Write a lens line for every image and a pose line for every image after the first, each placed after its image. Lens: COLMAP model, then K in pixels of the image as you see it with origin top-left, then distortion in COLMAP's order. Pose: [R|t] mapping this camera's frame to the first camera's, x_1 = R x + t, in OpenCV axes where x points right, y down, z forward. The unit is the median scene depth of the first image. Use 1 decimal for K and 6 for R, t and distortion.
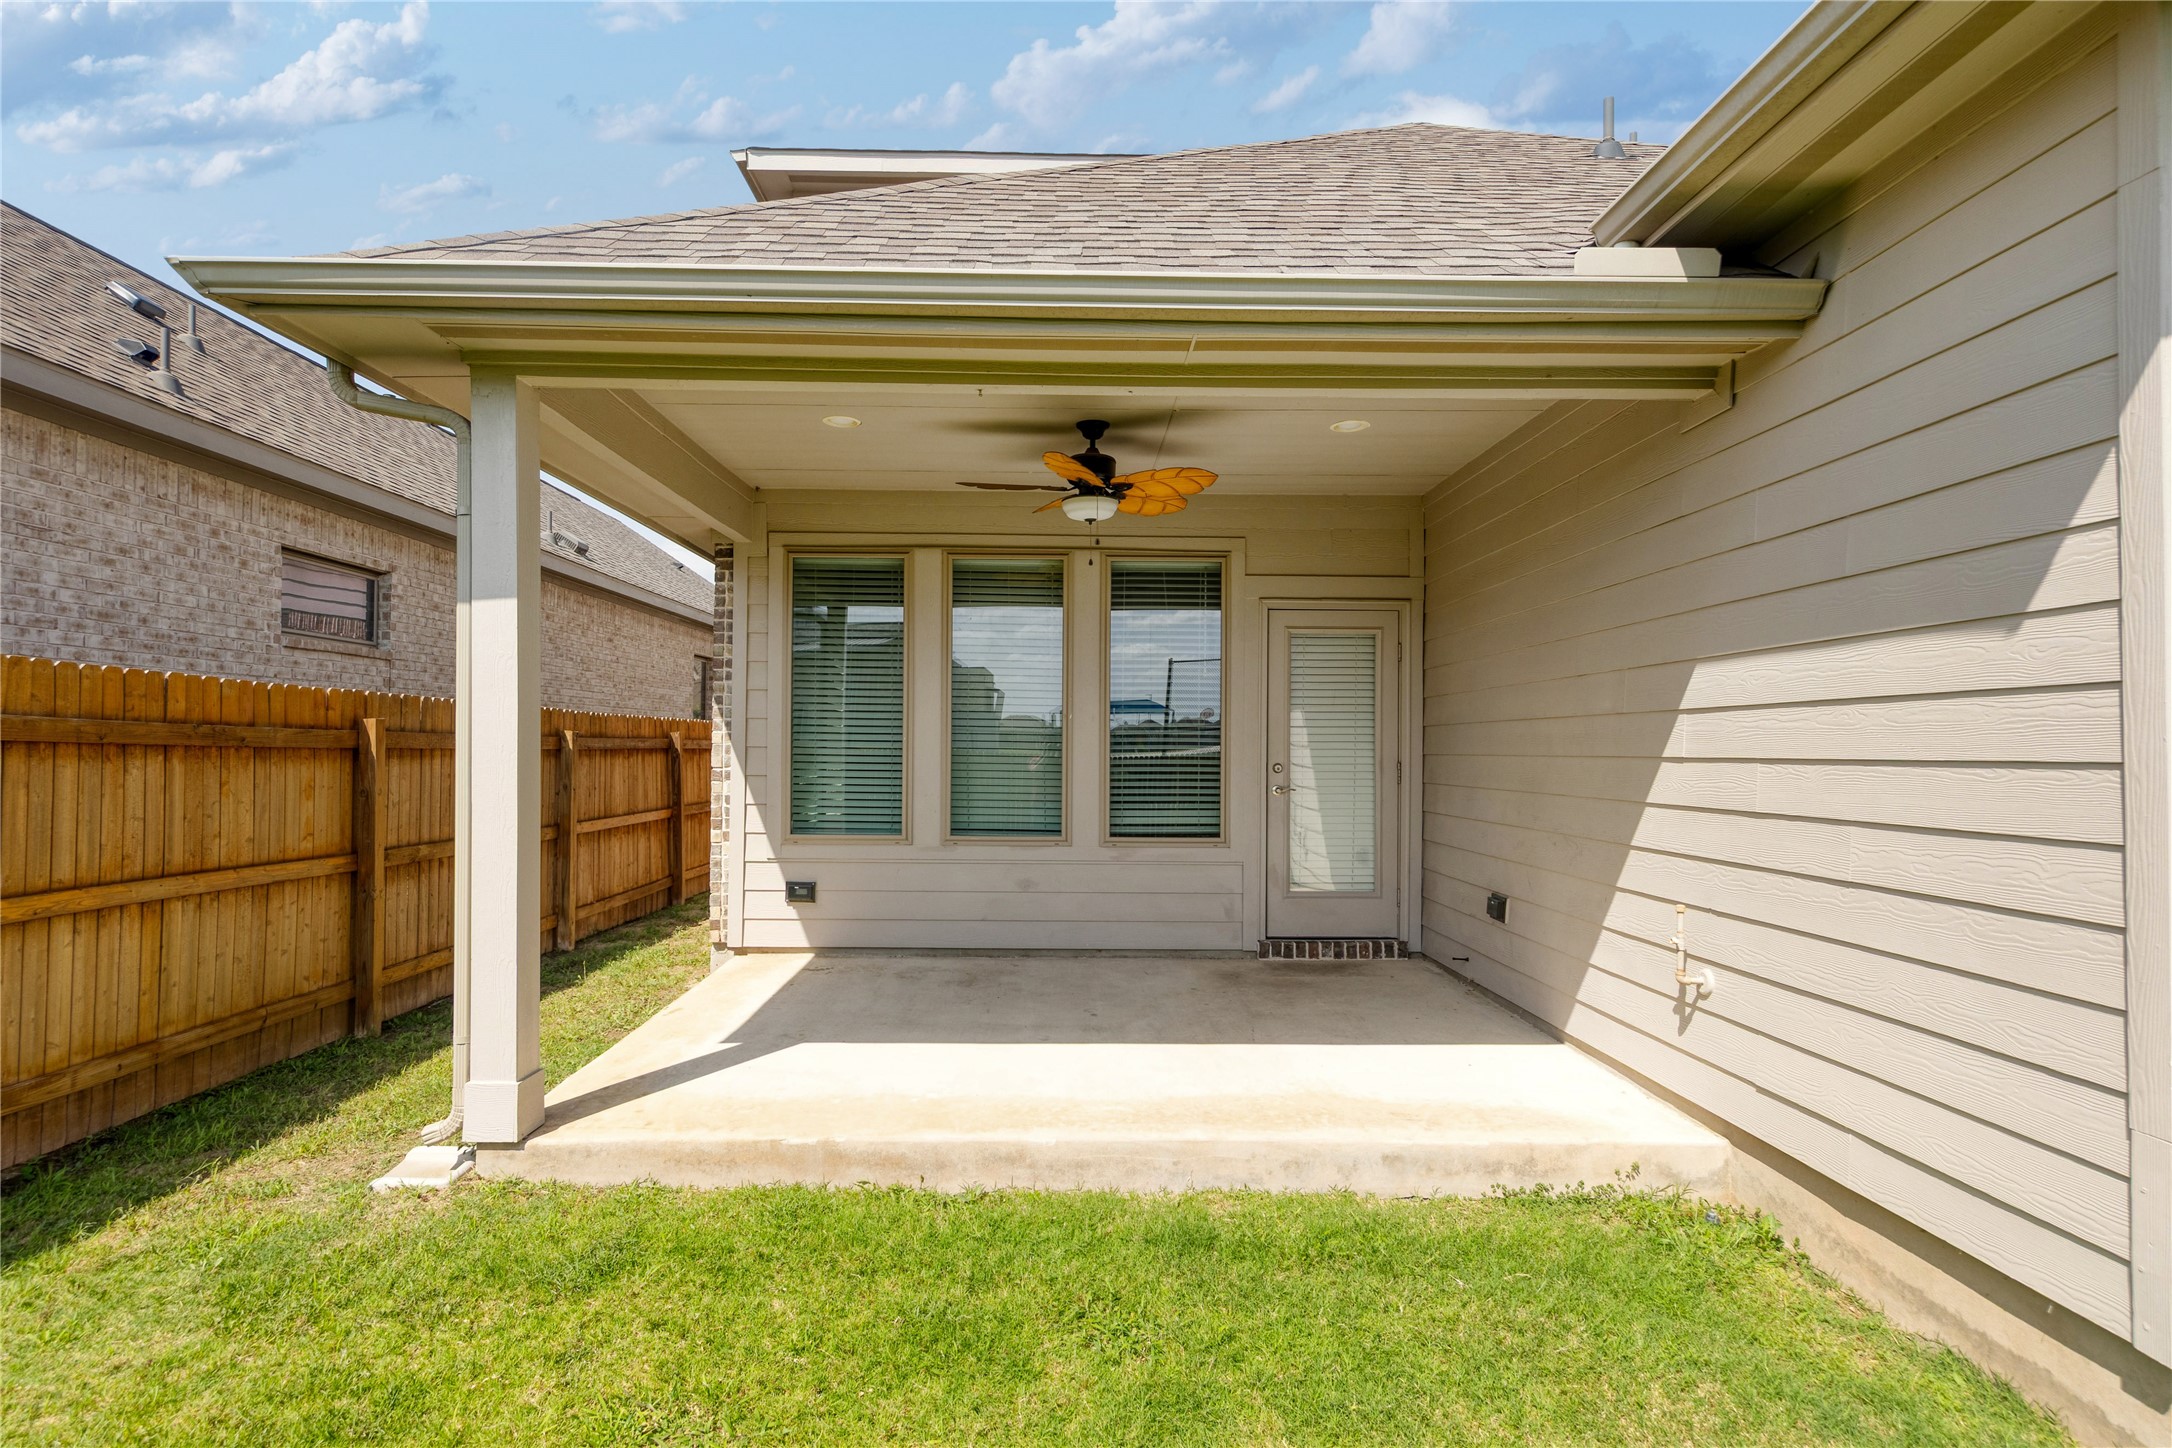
lens RADIAL K [[990.4, 0, 1086.0], [0, 990.4, 724.0], [0, 0, 1]] dist [0.000285, 0.000062]
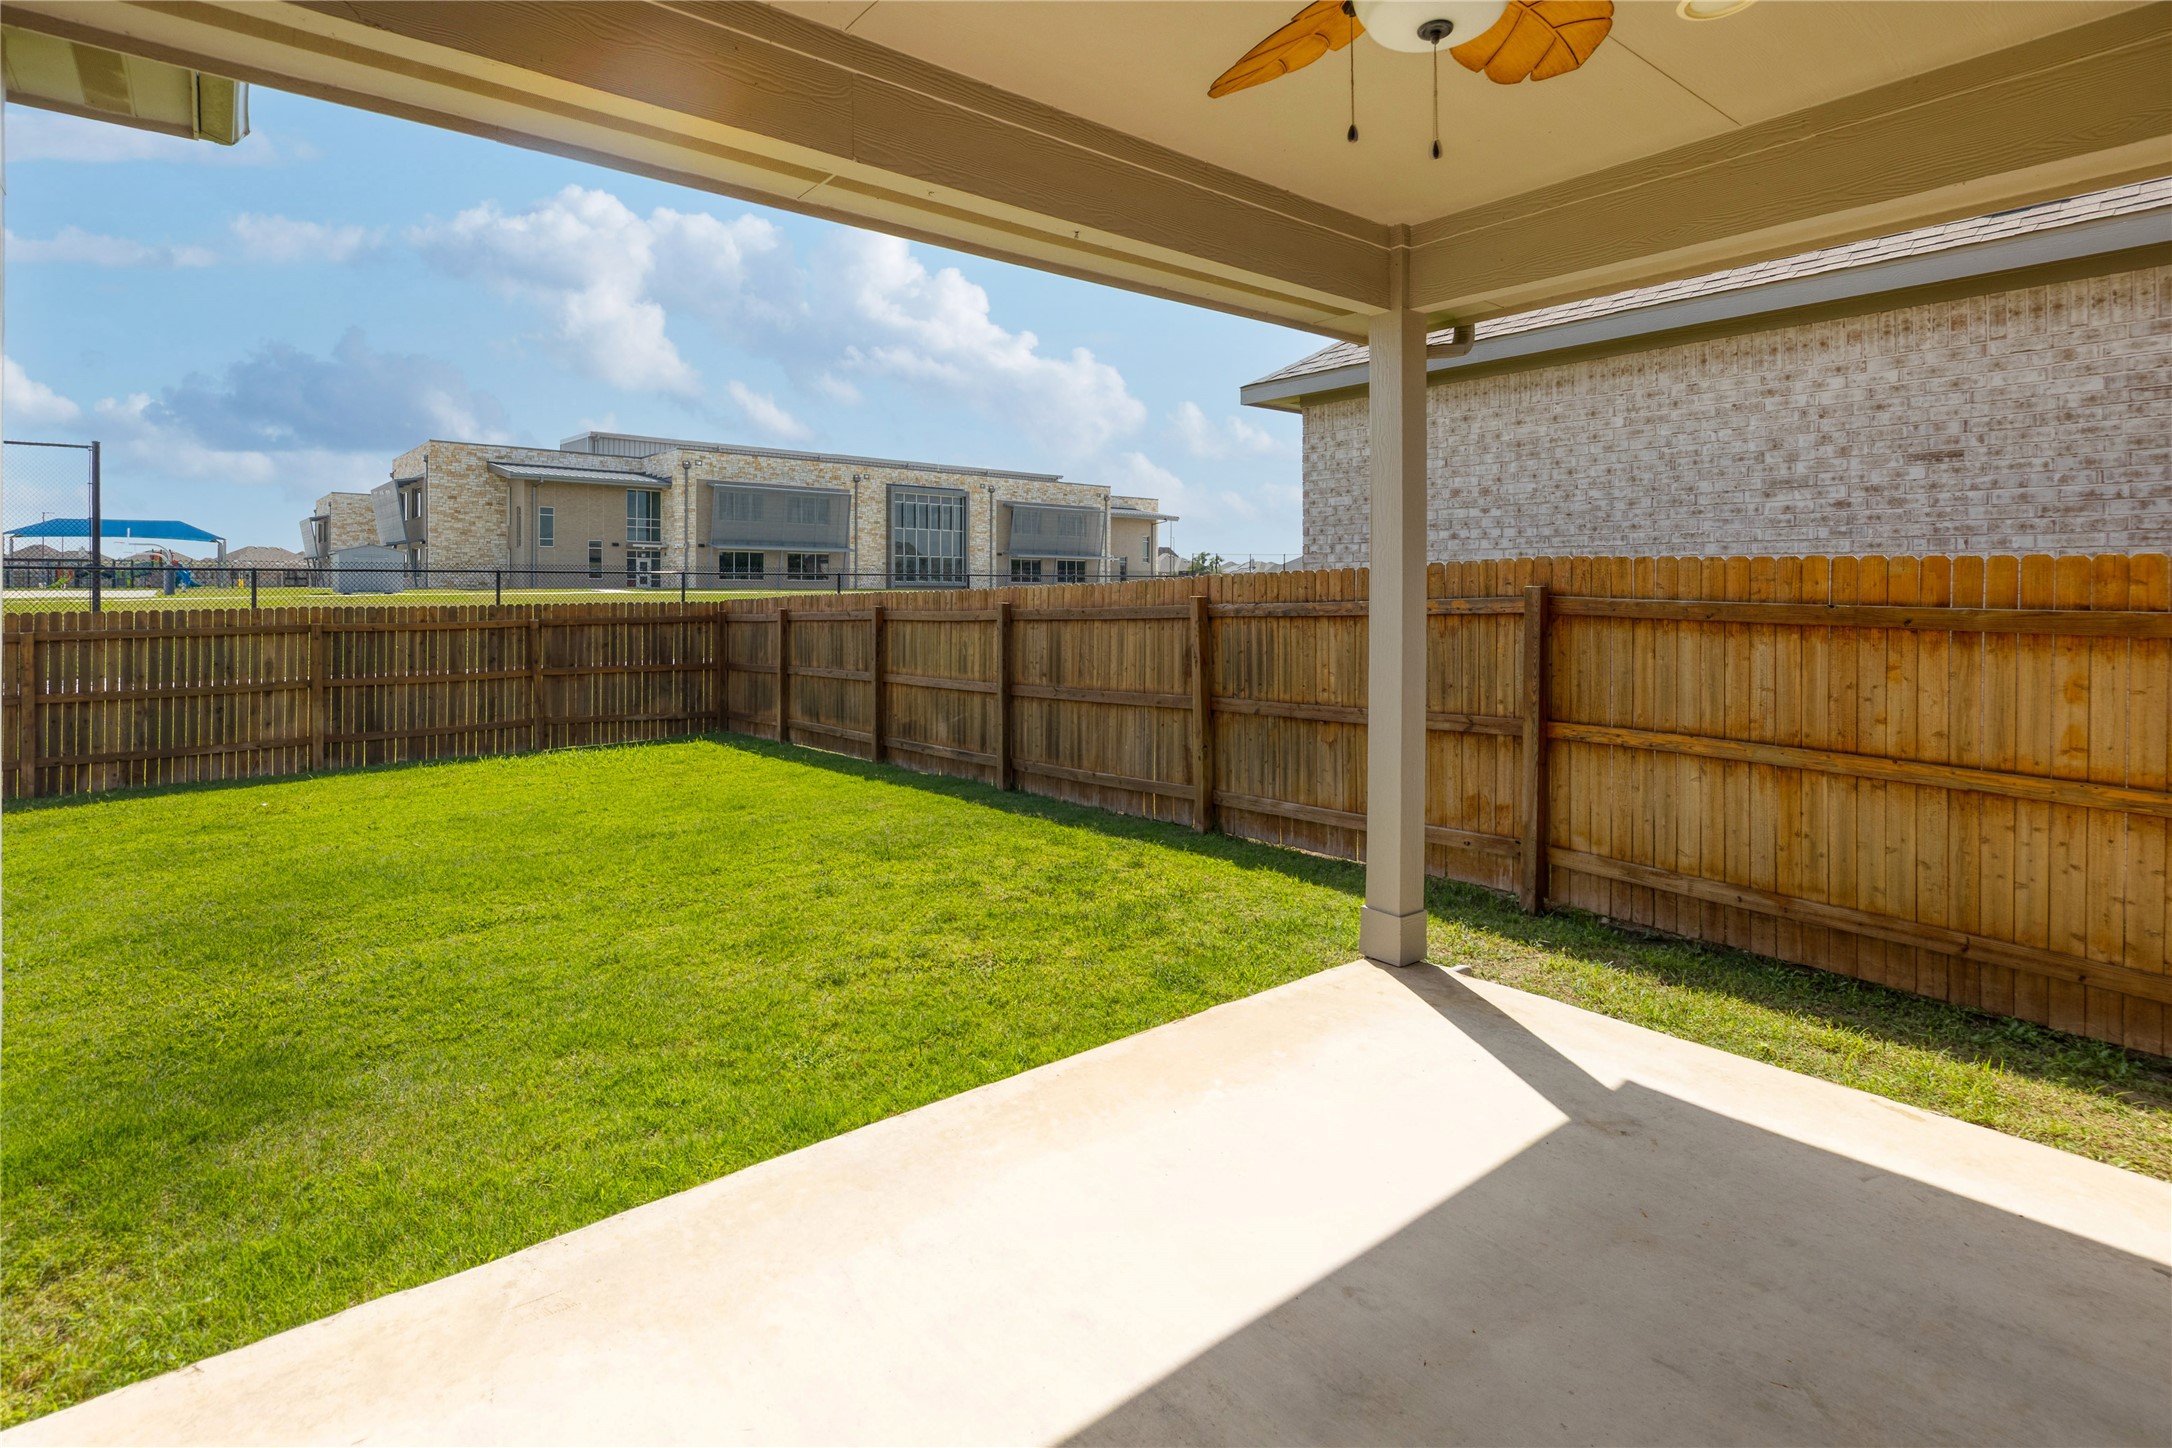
lens RADIAL K [[1074.4, 0, 1086.9], [0, 1074.4, 596.7], [0, 0, 1]] dist [-0.000108, -0.000043]
pose [[-0.787380, -0.005727, -0.616442, 0.401536], [0.002371, 0.999921, -0.012319, 0.003959], [0.616464, -0.011161, -0.787304, 1.480026]]
